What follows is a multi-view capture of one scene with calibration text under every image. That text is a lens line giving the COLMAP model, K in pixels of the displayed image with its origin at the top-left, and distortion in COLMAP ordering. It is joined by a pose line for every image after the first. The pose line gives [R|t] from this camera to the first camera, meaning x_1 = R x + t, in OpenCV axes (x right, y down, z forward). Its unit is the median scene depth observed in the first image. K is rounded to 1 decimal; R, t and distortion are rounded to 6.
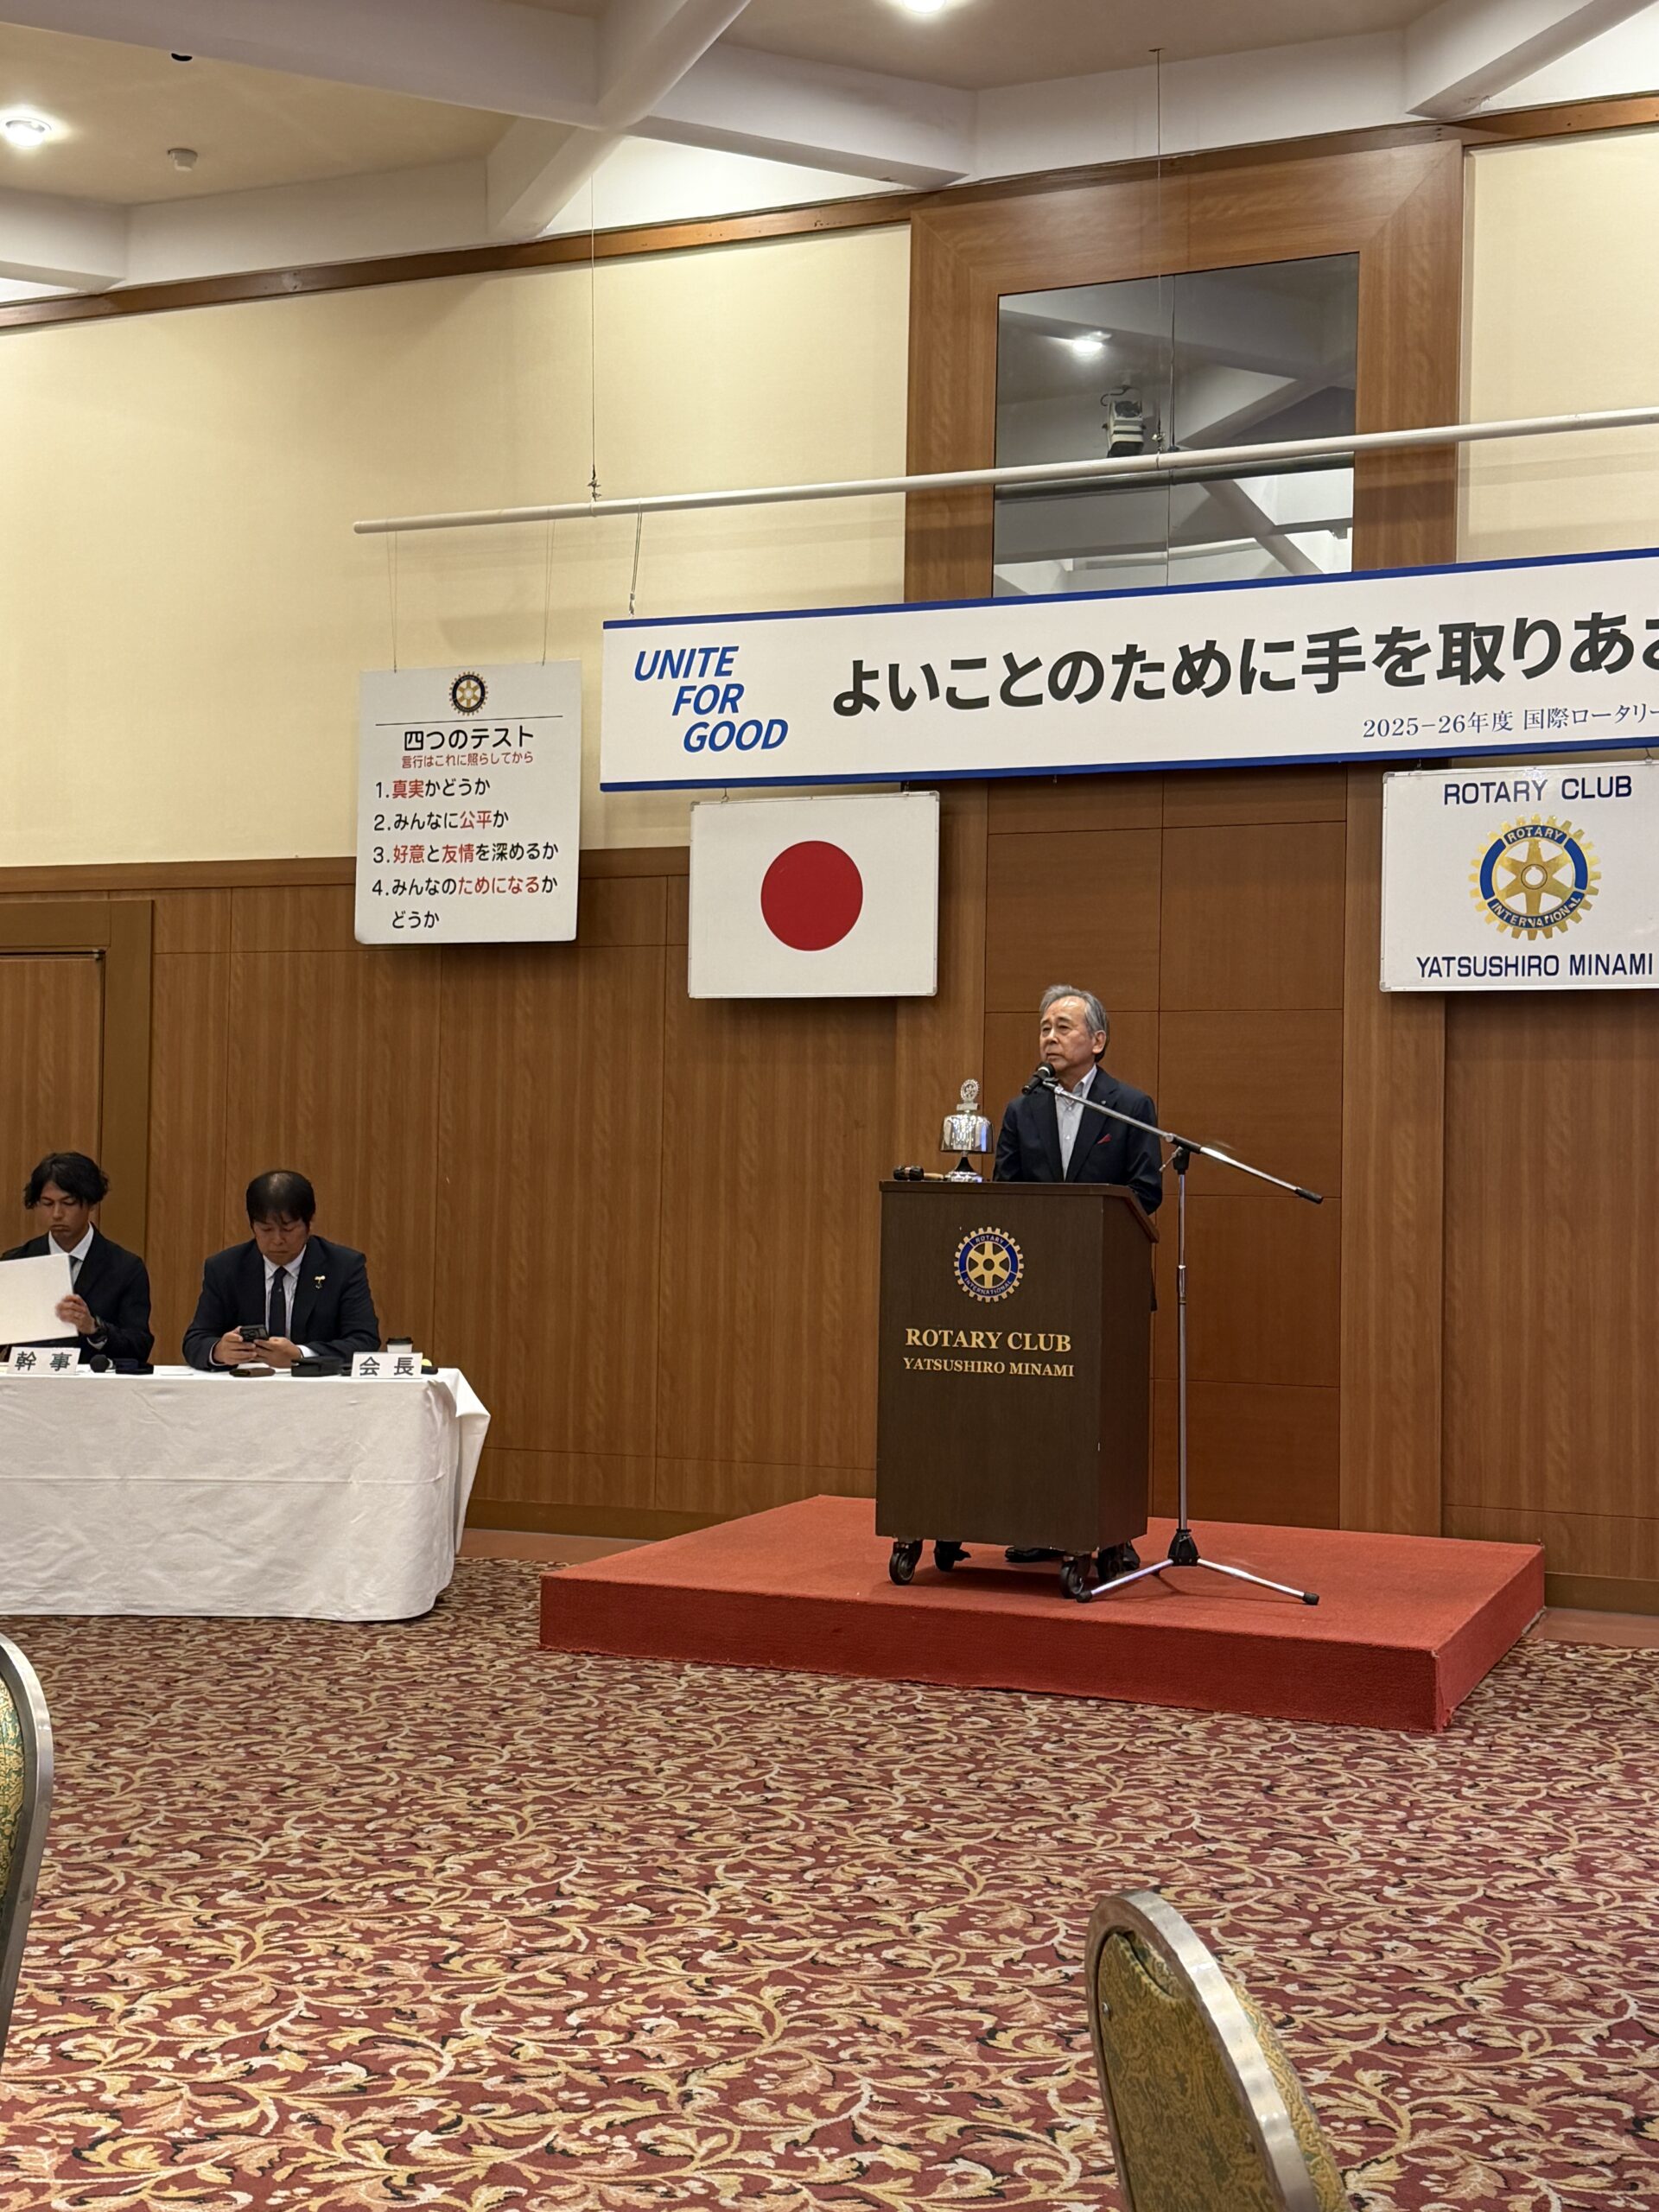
lens RADIAL K [[2649.5, 0, 828.8], [0, 2649.5, 1115.1], [0, 0, 1]] dist [0.103727, 0.000000]
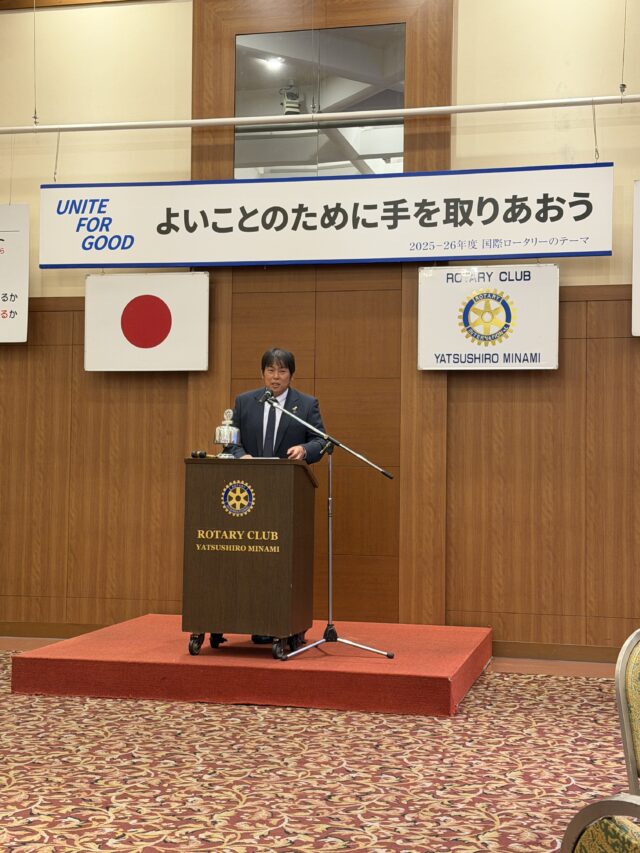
lens RADIAL K [[1247.8, 0, 324.5], [0, 1247.8, 425.0], [0, 0, 1]] dist [0.124455, 0.000000]
pose [[0.988987, 0.001469, 0.147993, -0.014473], [-0.000070, 0.999955, -0.009459, 0.007184], [-0.148001, 0.009345, 0.988943, 0.022843]]
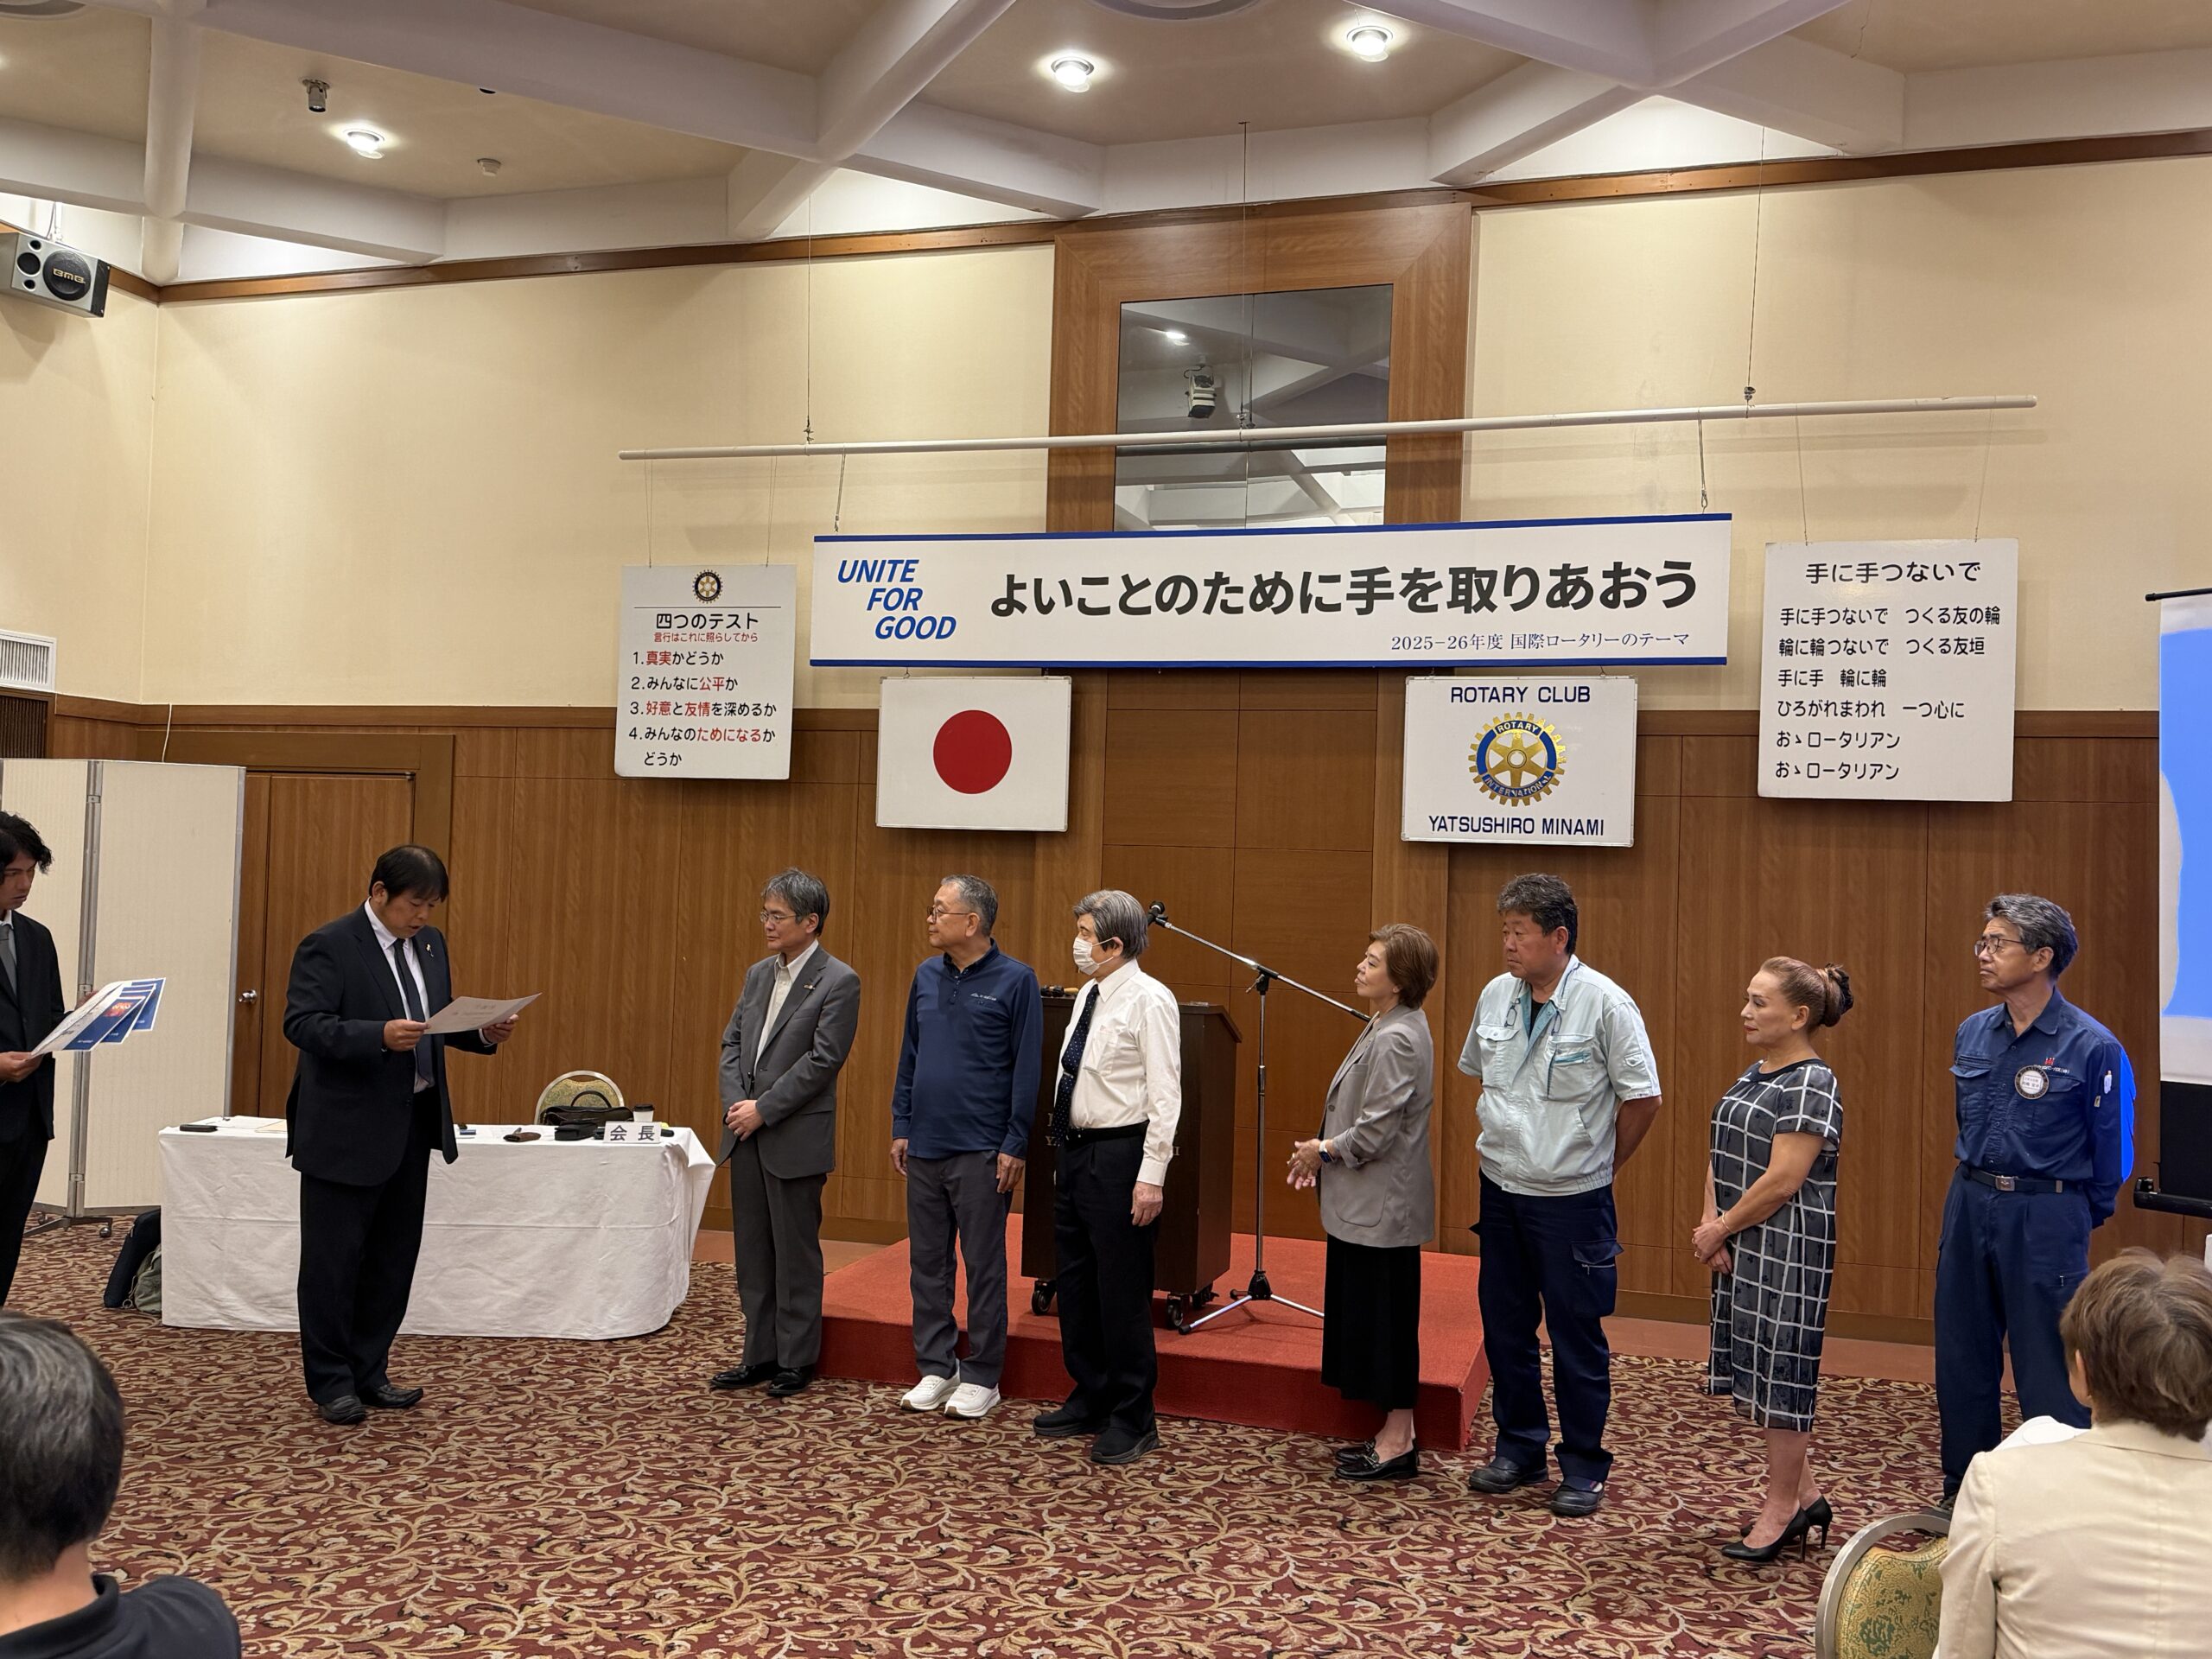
lens RADIAL K [[1838.4, 0, 1110.4], [0, 1838.4, 839.1], [0, 0, 1]] dist [0.126196, -0.131392]
pose [[0.996234, 0.018231, 0.084771, -0.016092], [-0.018400, 0.999830, 0.001205, -0.045938], [-0.084735, -0.002761, 0.996400, 0.093753]]
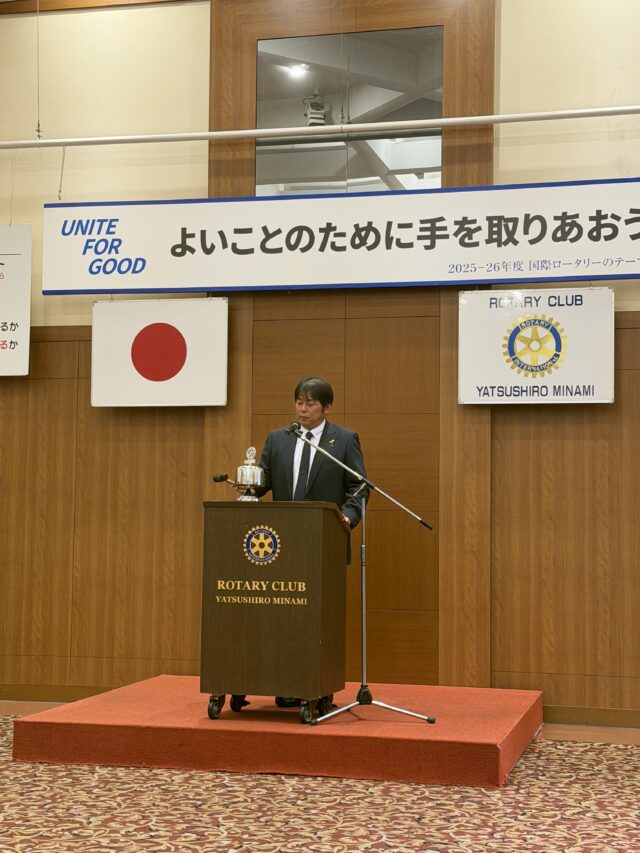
lens RADIAL K [[1387.1, 0, 327.2], [0, 1387.1, 433.4], [0, 0, 1]] dist [0.121670, 0.000000]
pose [[0.990977, 0.003231, 0.133992, -0.021831], [0.001578, 0.999359, -0.035767, 0.010707], [-0.134022, 0.035656, 0.990337, 0.016395]]
